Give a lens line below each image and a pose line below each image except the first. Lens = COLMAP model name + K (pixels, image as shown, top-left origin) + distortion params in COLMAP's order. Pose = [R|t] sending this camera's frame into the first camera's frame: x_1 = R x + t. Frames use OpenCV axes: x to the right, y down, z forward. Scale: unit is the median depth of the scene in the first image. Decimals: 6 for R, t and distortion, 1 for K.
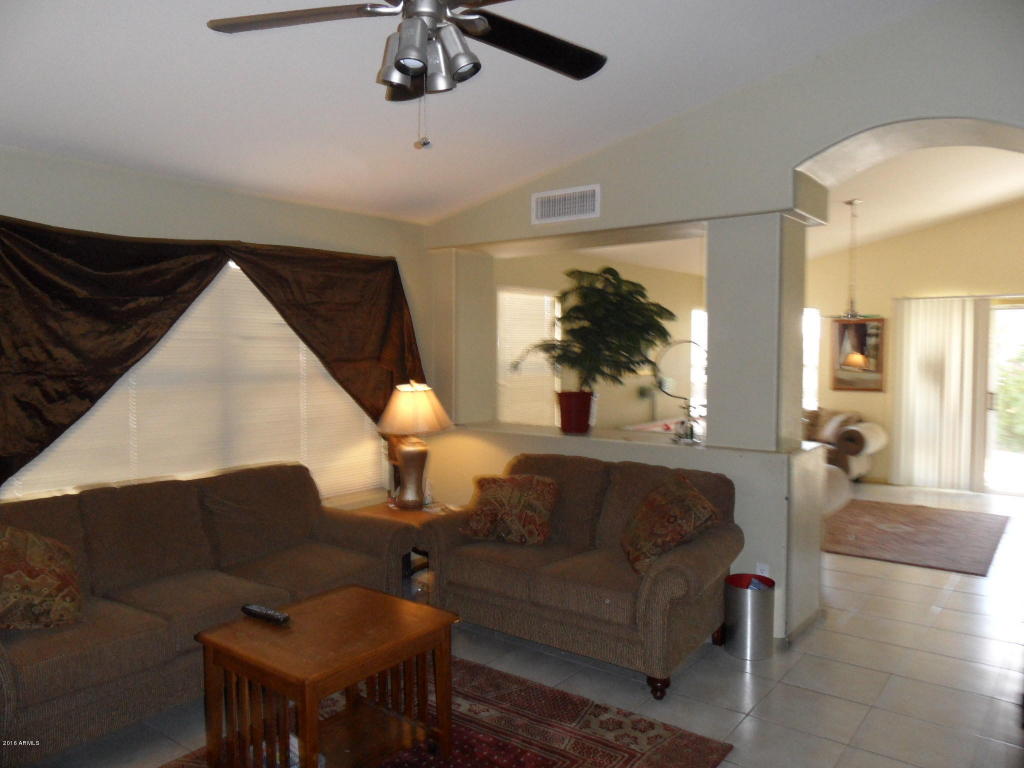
lens RADIAL K [[755.7, 0, 514.0], [0, 755.7, 379.4], [0, 0, 1]] dist [-0.020222, 0.013638]
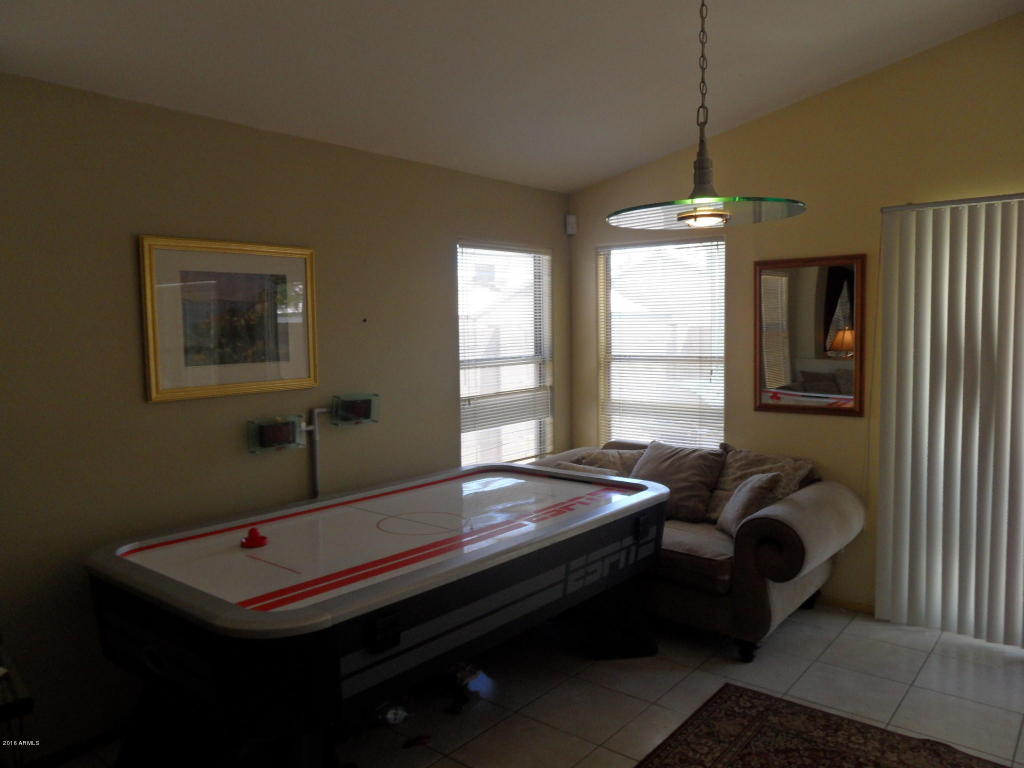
lens RADIAL K [[755.7, 0, 515.4], [0, 755.7, 387.1], [0, 0, 1]] dist [-0.020222, 0.013638]
pose [[0.999043, -0.010481, -0.042468, 0.357583], [0.012397, 0.998906, 0.045096, -0.028736], [0.041949, -0.045579, 0.998080, 0.635269]]
